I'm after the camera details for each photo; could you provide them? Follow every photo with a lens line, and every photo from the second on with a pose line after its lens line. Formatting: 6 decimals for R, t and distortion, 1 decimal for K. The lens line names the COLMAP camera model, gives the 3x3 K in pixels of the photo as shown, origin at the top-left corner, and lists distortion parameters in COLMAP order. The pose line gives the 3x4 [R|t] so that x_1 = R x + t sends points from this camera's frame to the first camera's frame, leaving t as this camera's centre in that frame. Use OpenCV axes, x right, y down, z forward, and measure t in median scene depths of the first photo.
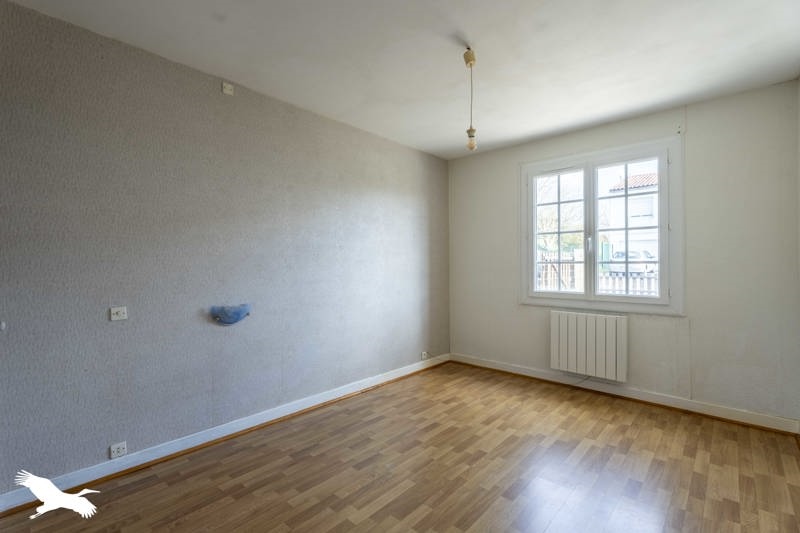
lens RADIAL K [[363.9, 0, 396.9], [0, 363.9, 269.3], [0, 0, 1]] dist [-0.003199, -0.000049]
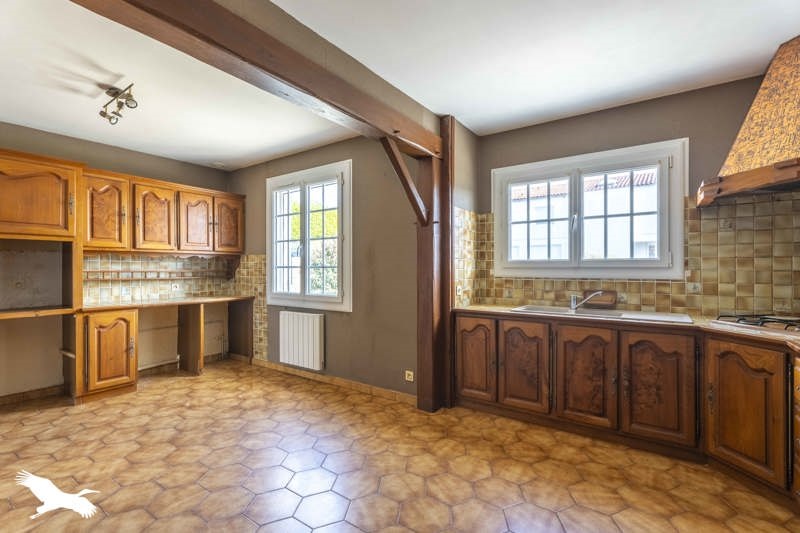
lens RADIAL K [[363.9, 0, 401.0], [0, 363.9, 266.2], [0, 0, 1]] dist [-0.003199, -0.000049]
pose [[0.989087, -0.006076, 0.147206, 0.651614], [0.009471, 0.999705, -0.022370, 0.005983], [-0.147027, 0.023520, 0.988853, -0.174876]]
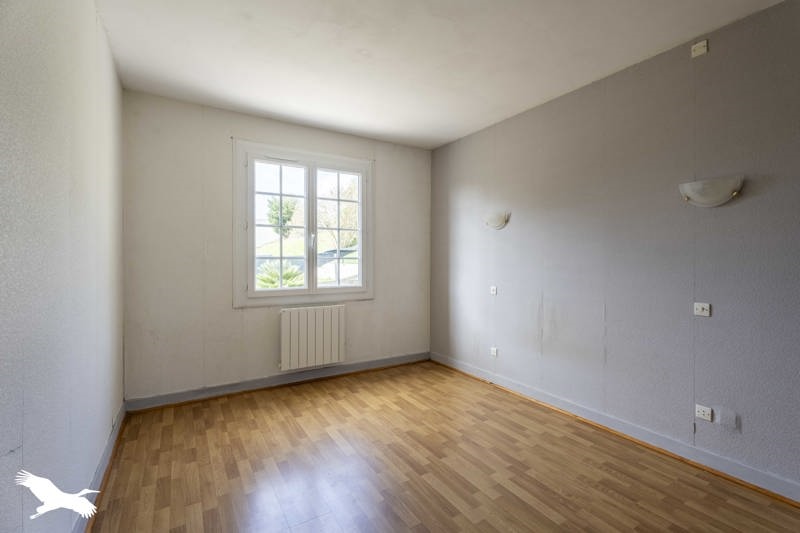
lens RADIAL K [[363.9, 0, 398.9], [0, 363.9, 261.8], [0, 0, 1]] dist [-0.003199, -0.000049]
pose [[0.270543, -0.003146, 0.962703, -0.398692], [0.015305, 0.999882, -0.001033, -0.002840], [-0.962586, 0.015014, 0.270559, 0.469540]]
